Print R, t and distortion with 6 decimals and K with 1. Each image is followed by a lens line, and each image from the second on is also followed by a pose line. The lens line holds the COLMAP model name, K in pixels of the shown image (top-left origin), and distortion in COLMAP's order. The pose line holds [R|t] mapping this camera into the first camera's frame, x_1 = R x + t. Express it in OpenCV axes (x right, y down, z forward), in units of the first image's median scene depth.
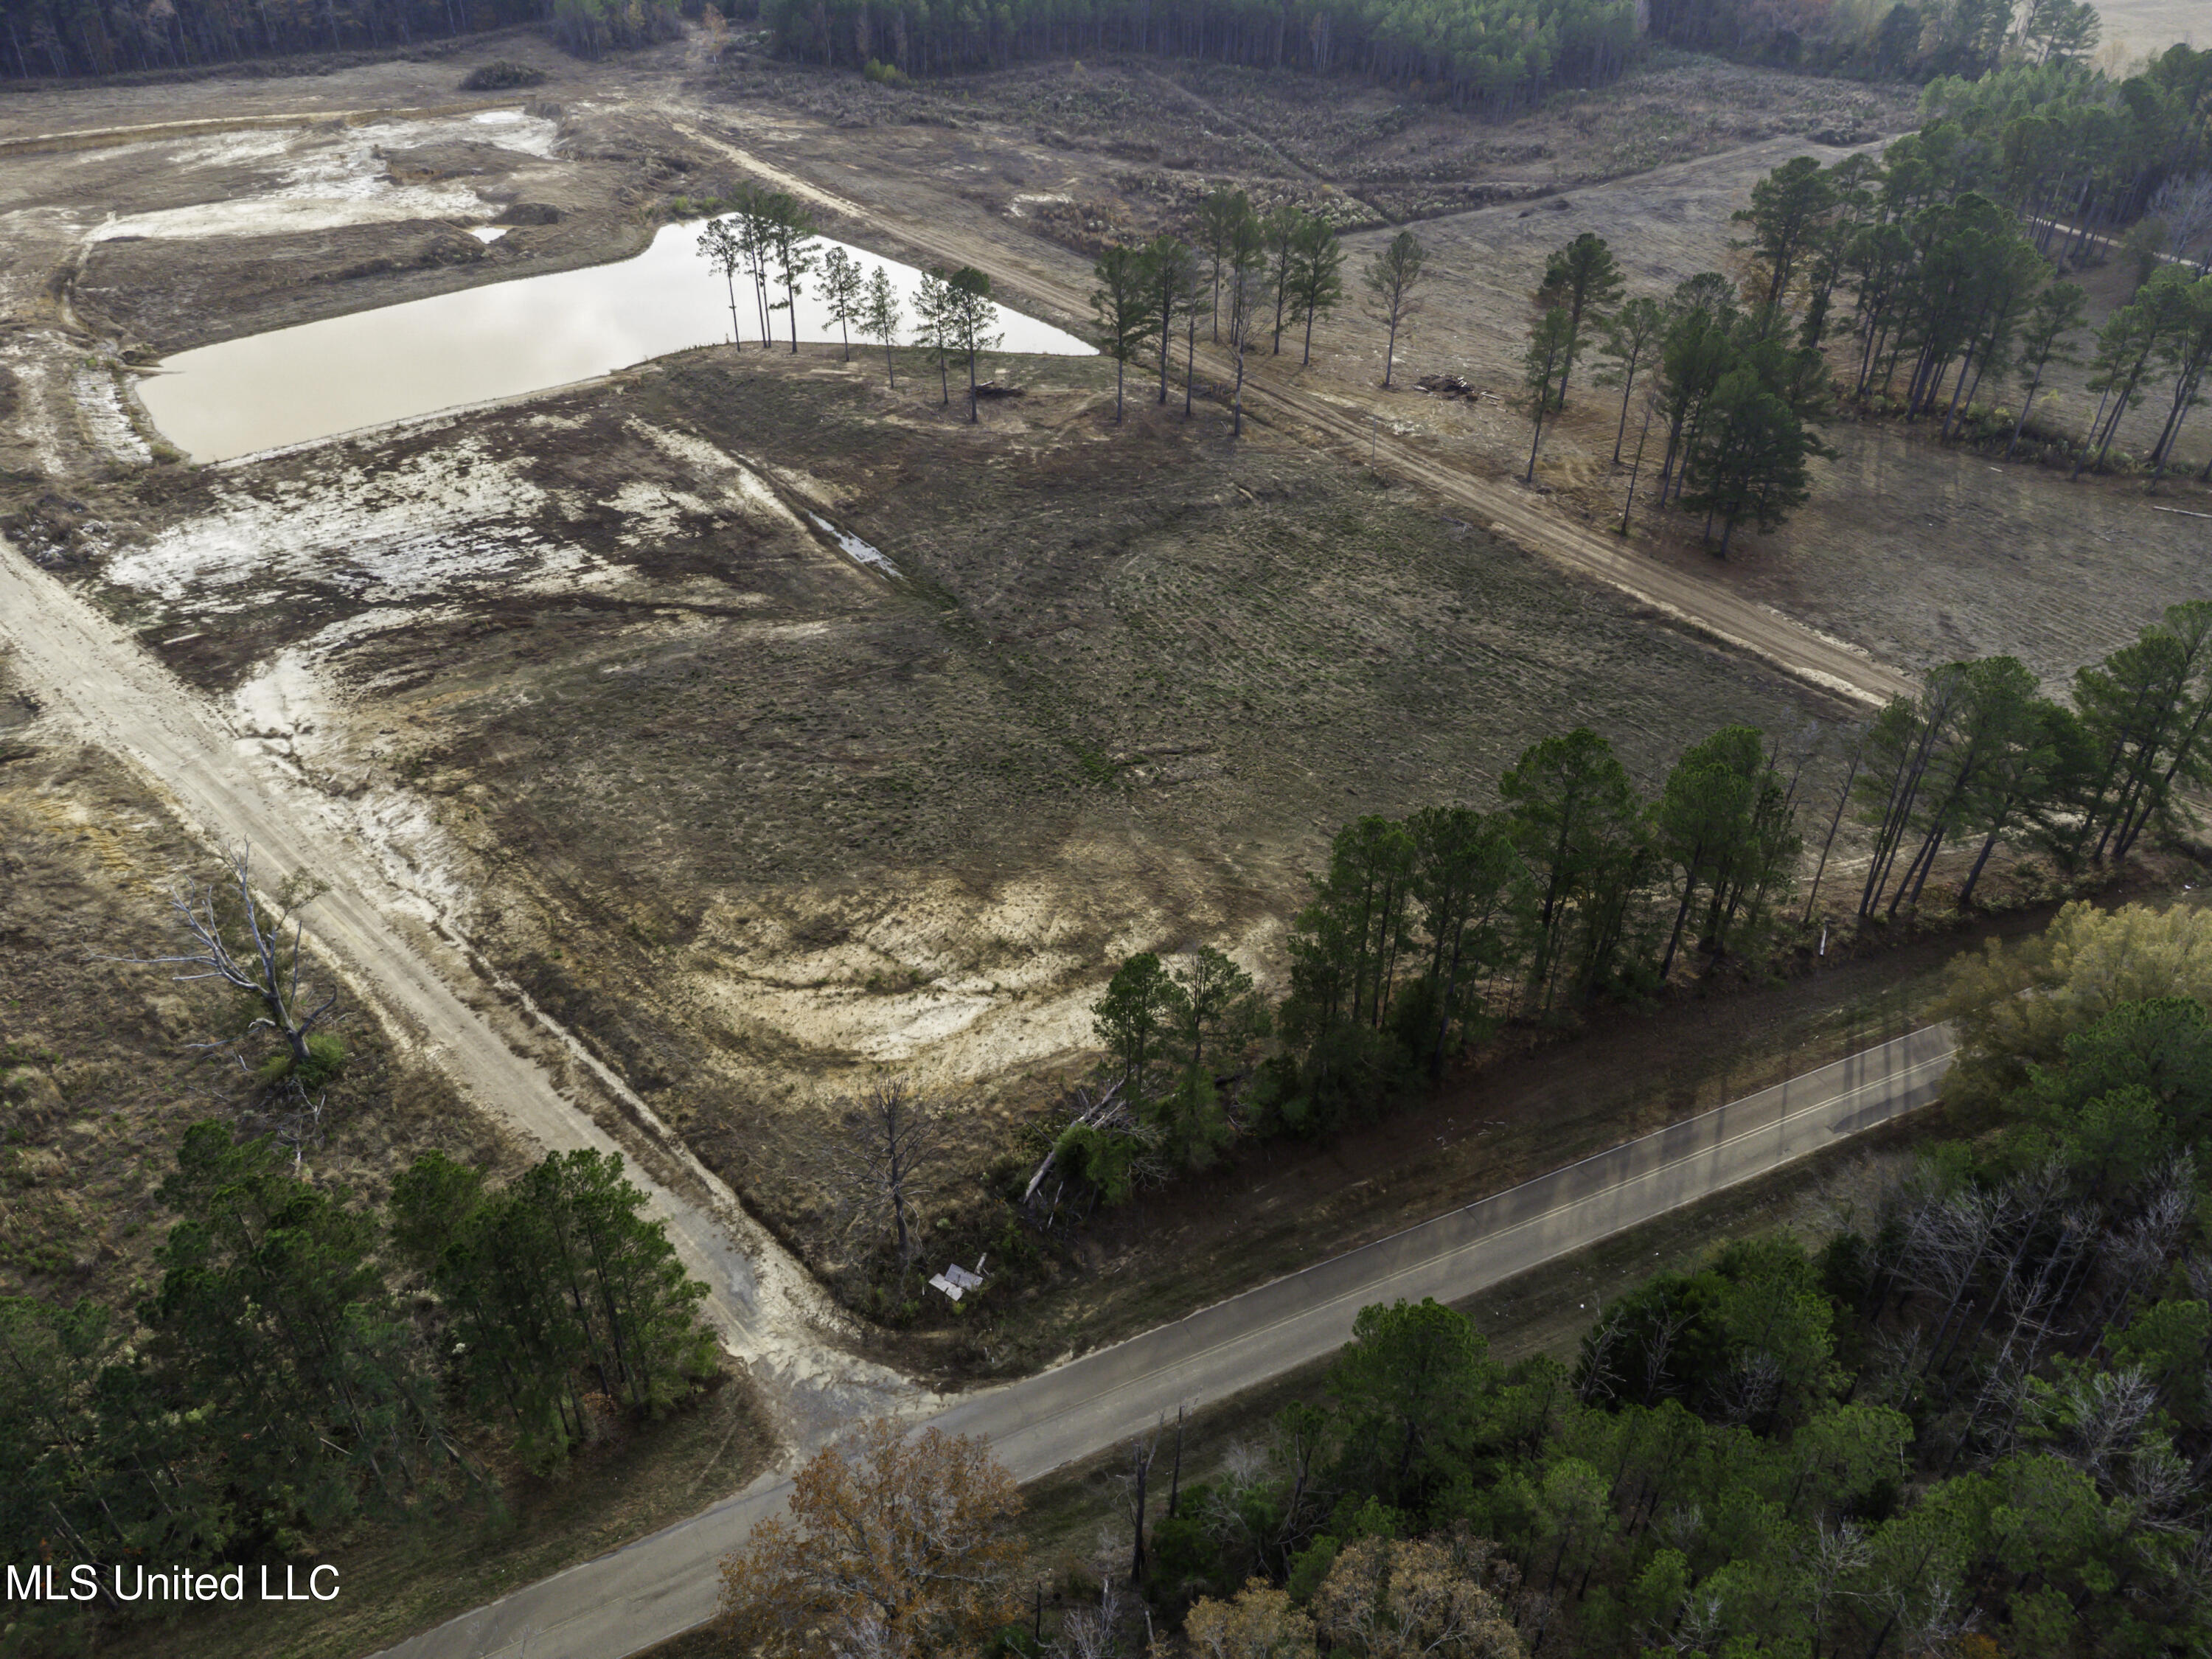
lens RADIAL K [[1663.1, 0, 1106.0], [0, 1663.1, 829.5], [0, 0, 1]] dist [-0.038719, 0.092717]
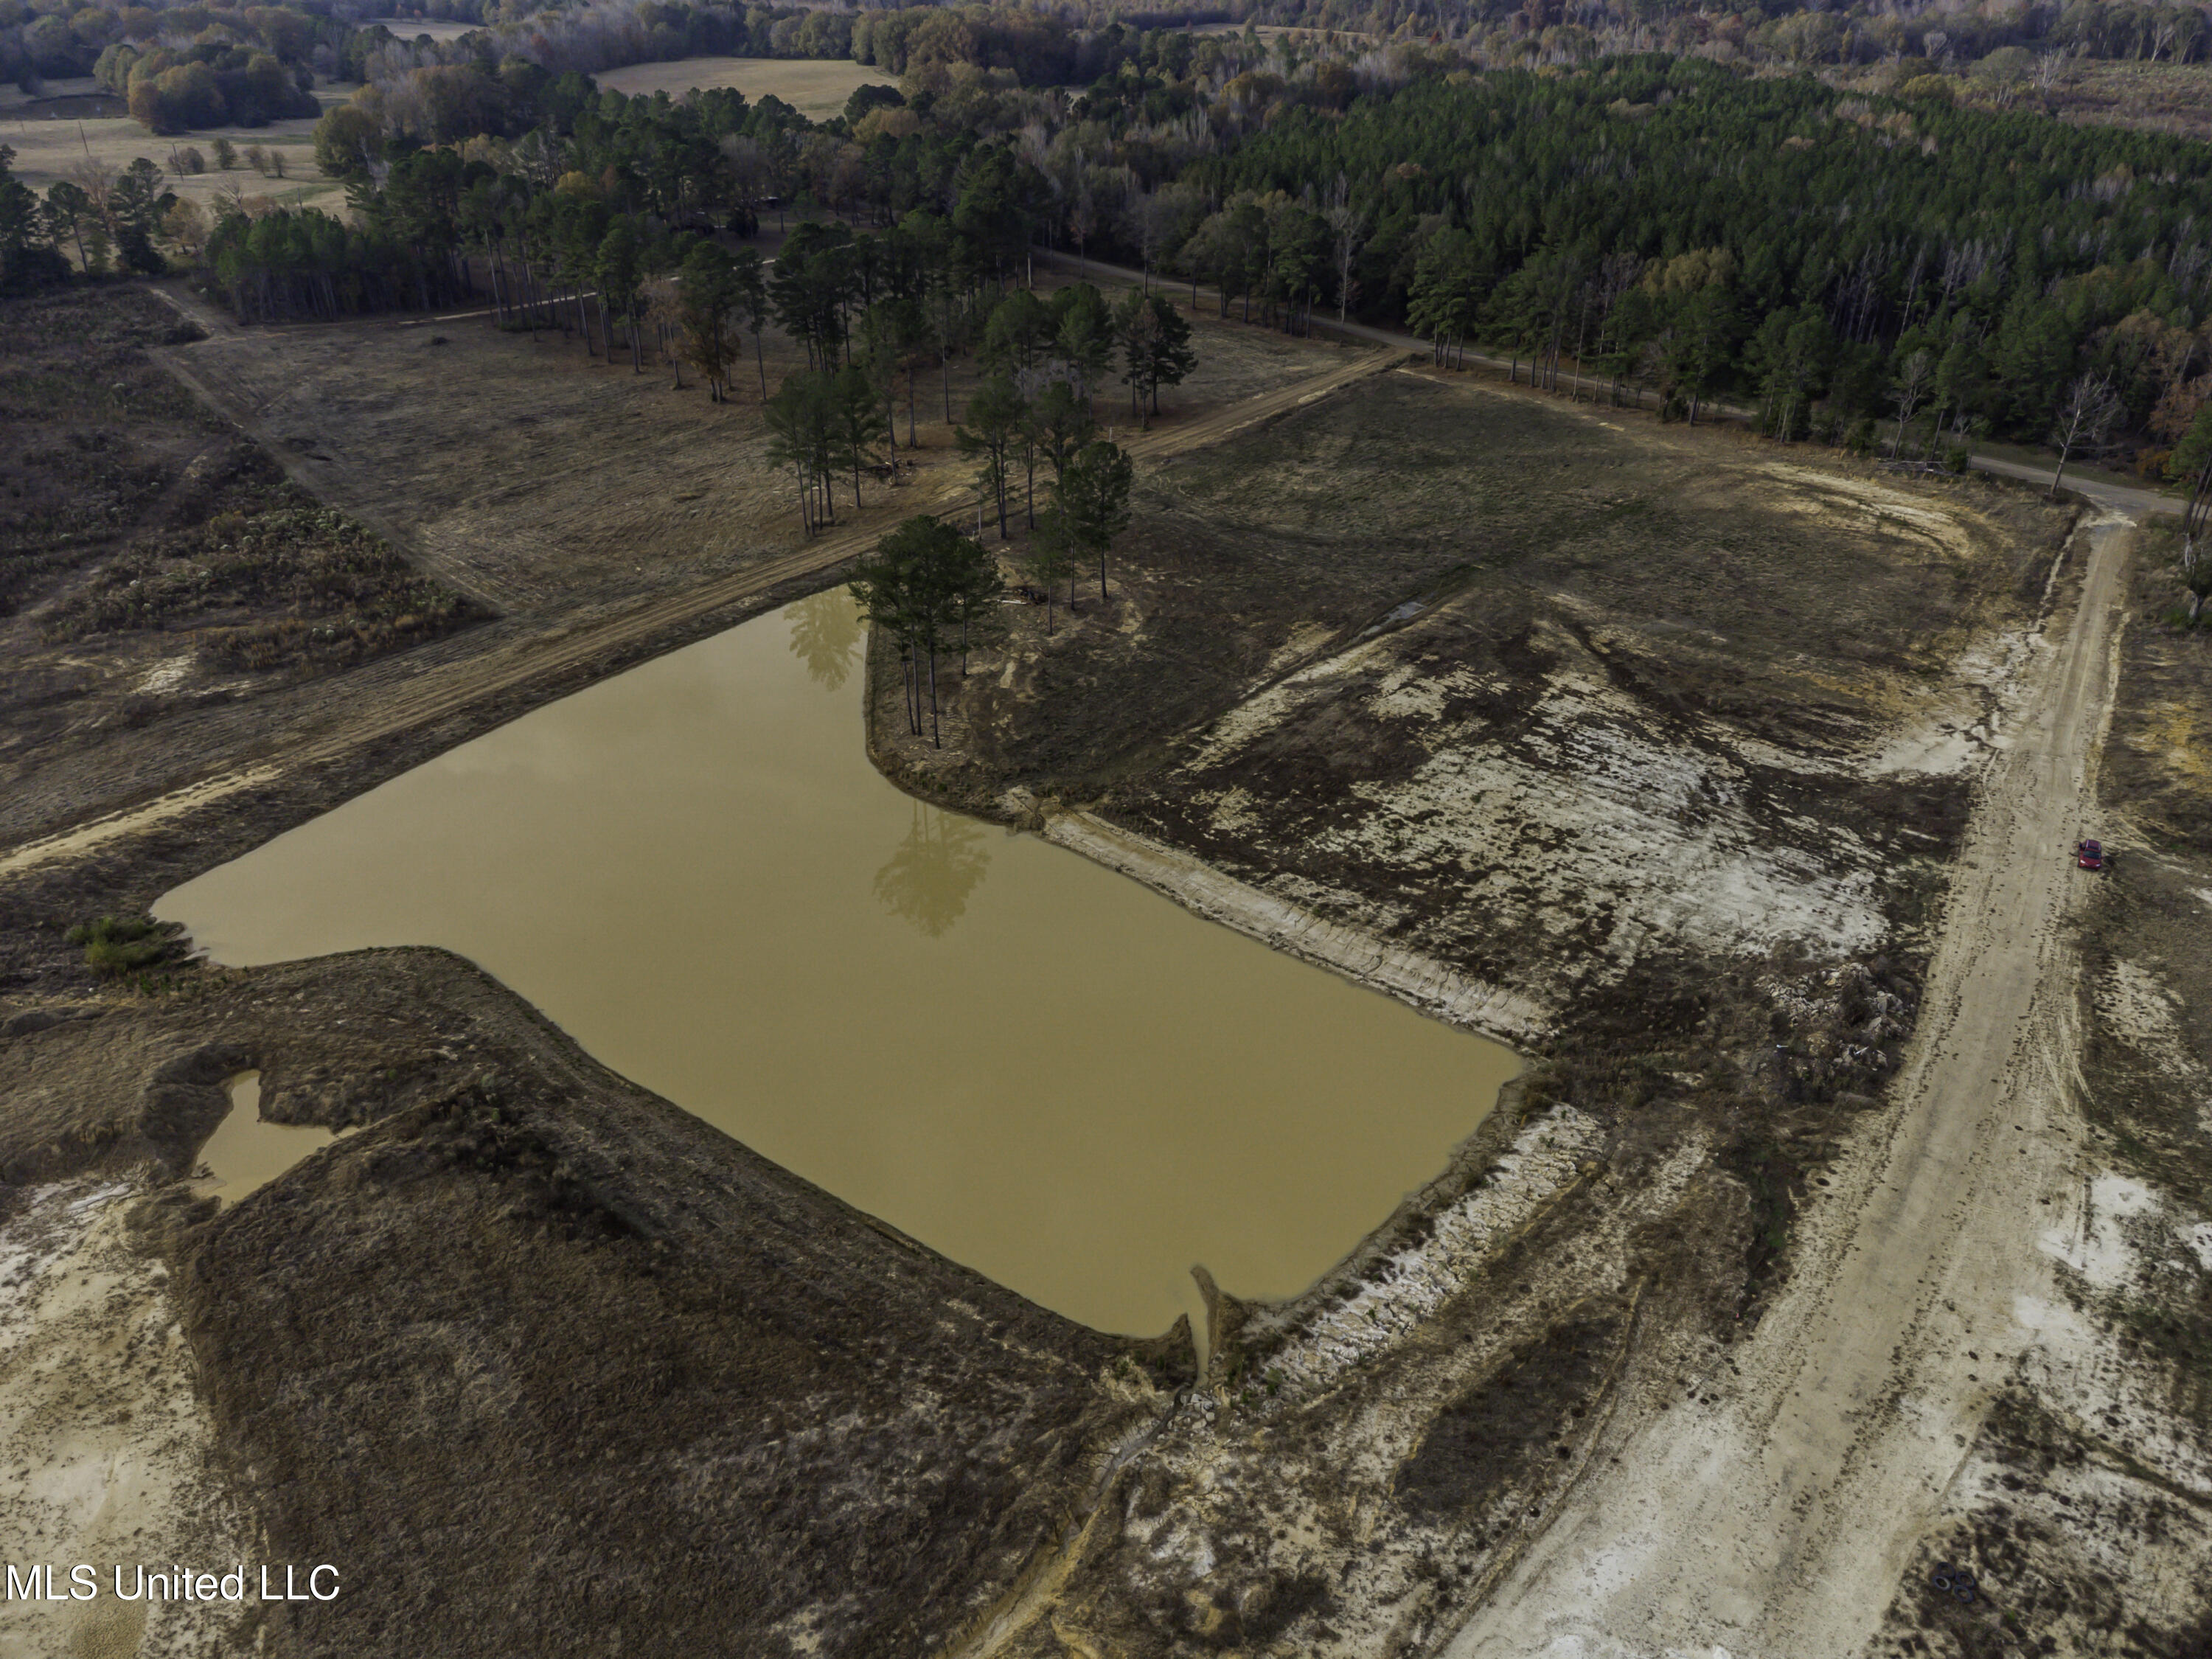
lens RADIAL K [[1653.4, 0, 1106.0], [0, 1653.4, 829.5], [0, 0, 1]] dist [0.010161, 0.011689]
pose [[-0.217247, -0.494322, 0.841695, -1.135914], [0.578798, 0.629107, 0.518862, -0.787334], [-0.786000, 0.599892, 0.149441, 1.125467]]
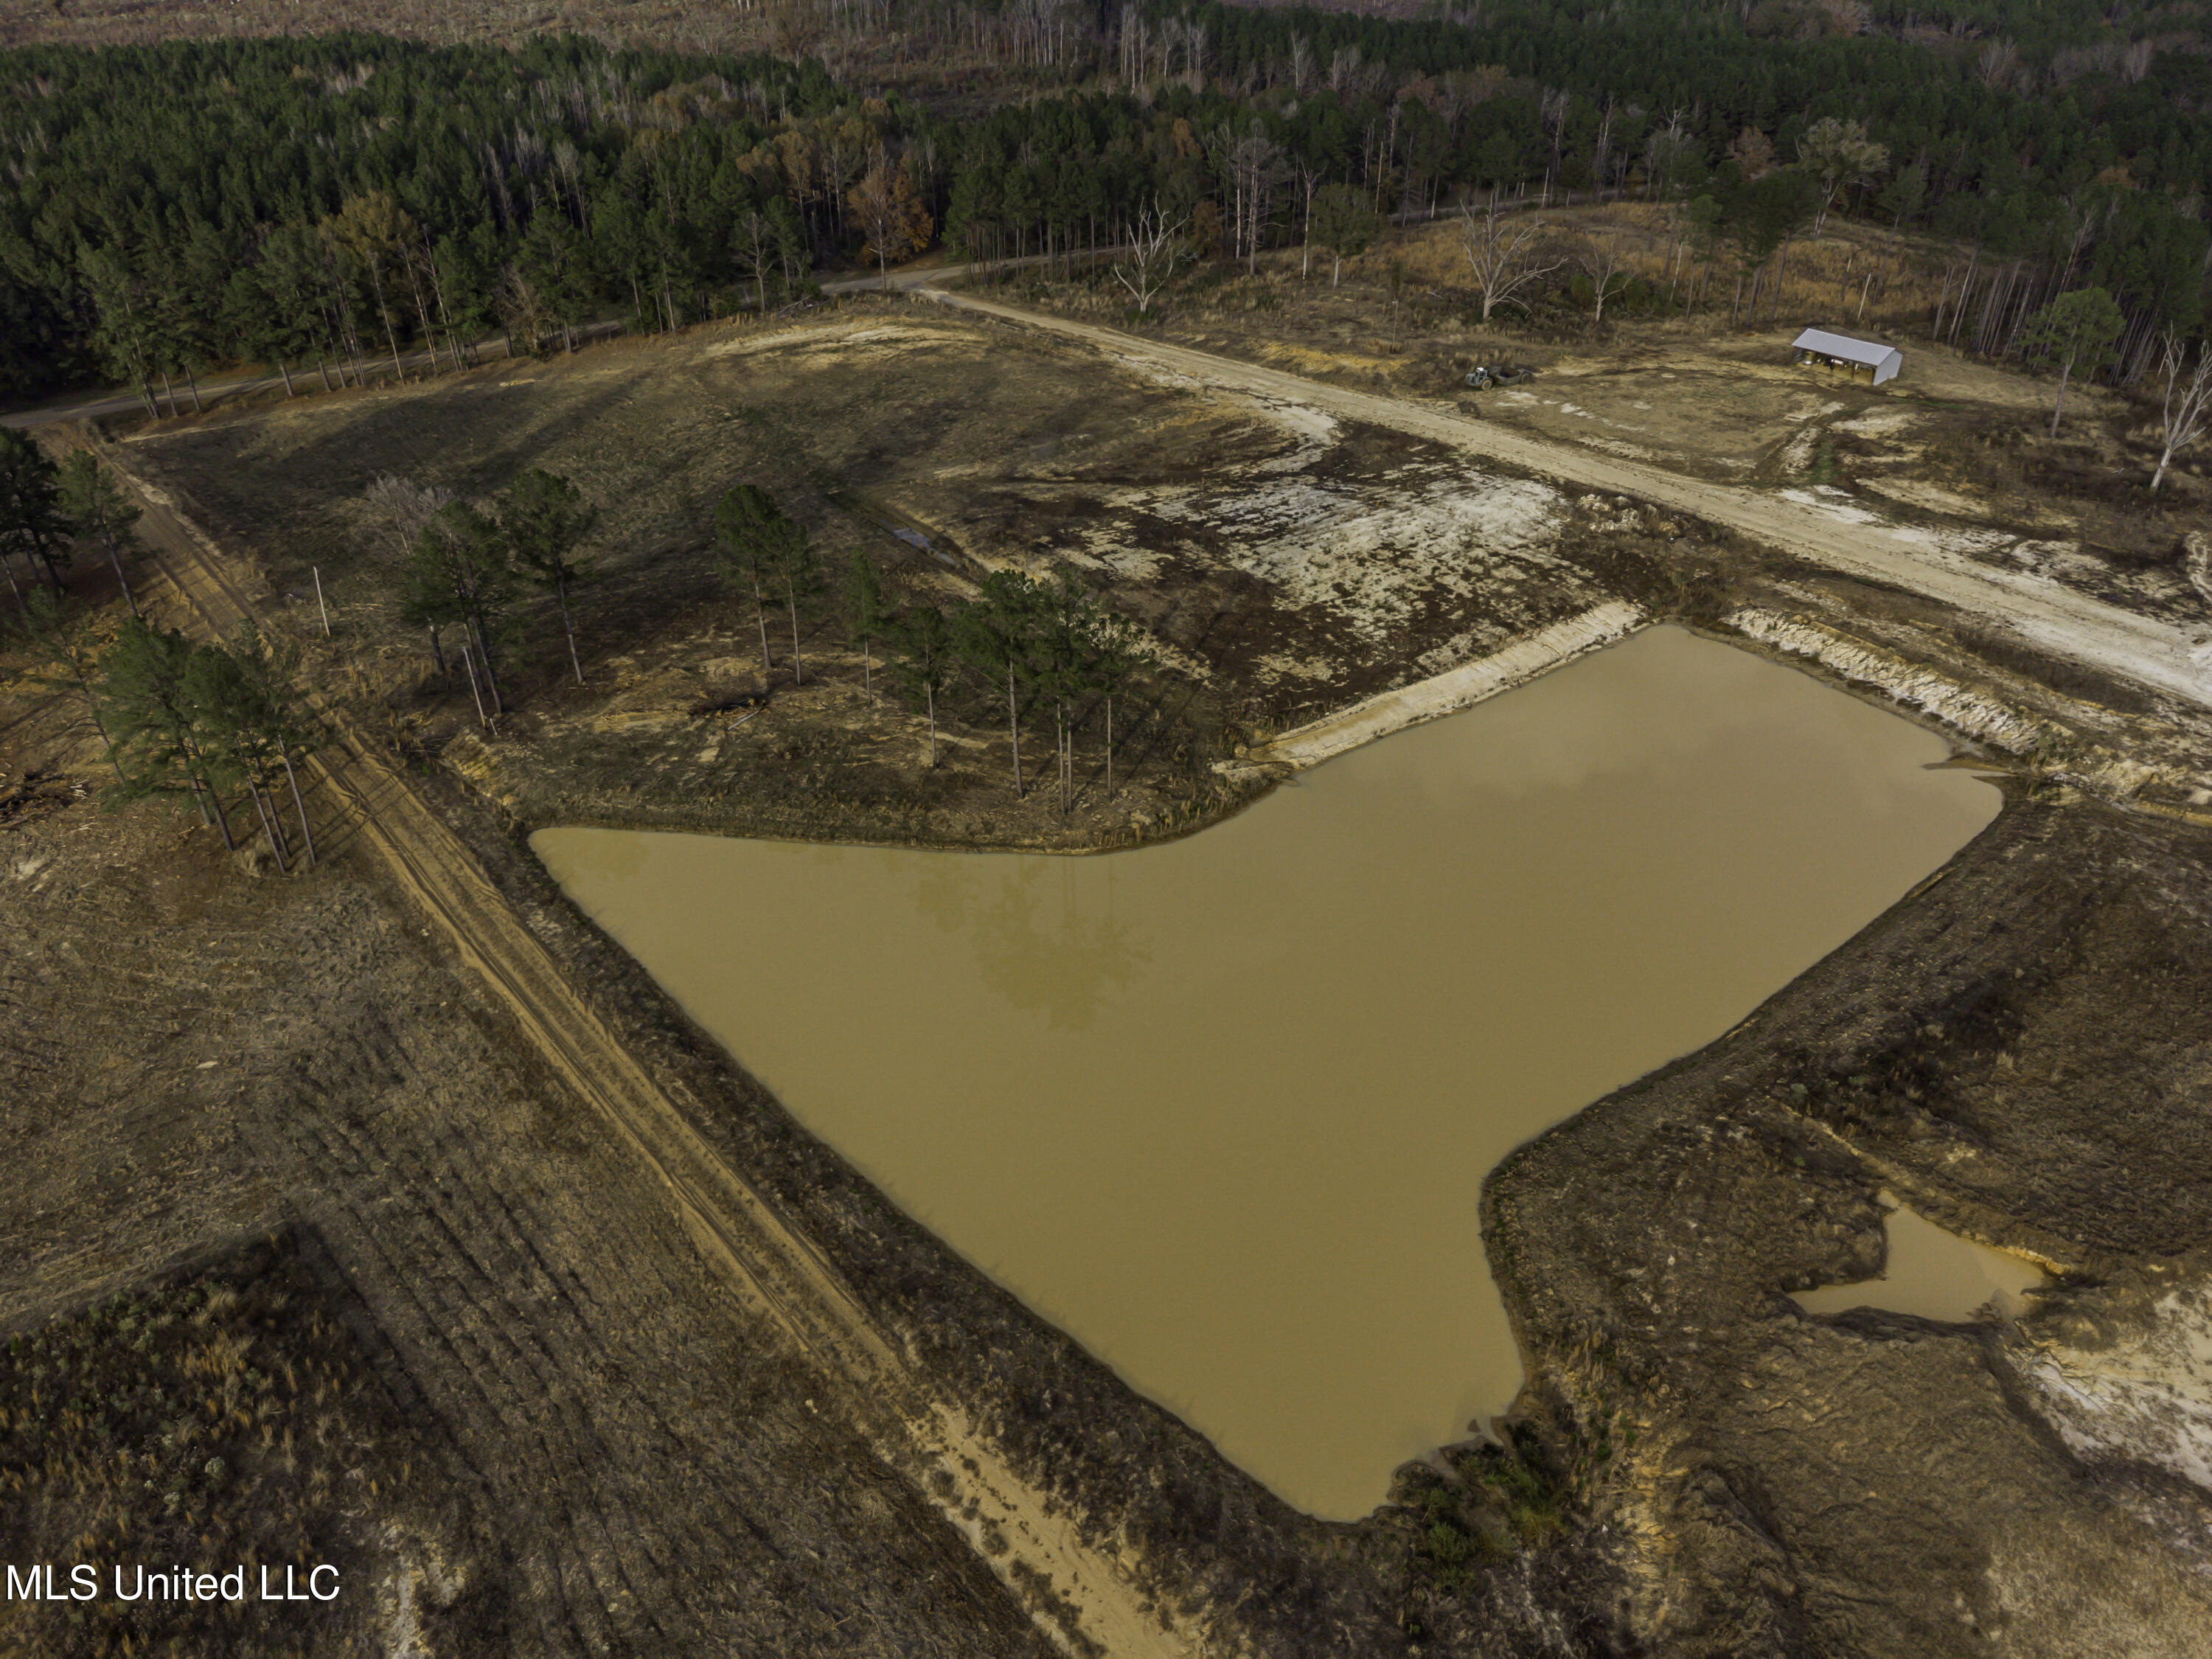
lens RADIAL K [[1646.5, 0, 1107.2], [0, 1646.5, 839.2], [0, 0, 1]] dist [-0.000166, 0.029836]
pose [[-0.999948, -0.001315, 0.010069, -0.299360], [0.008983, 0.347774, 0.937536, -1.145685], [-0.004735, 0.937578, -0.347744, 1.619810]]
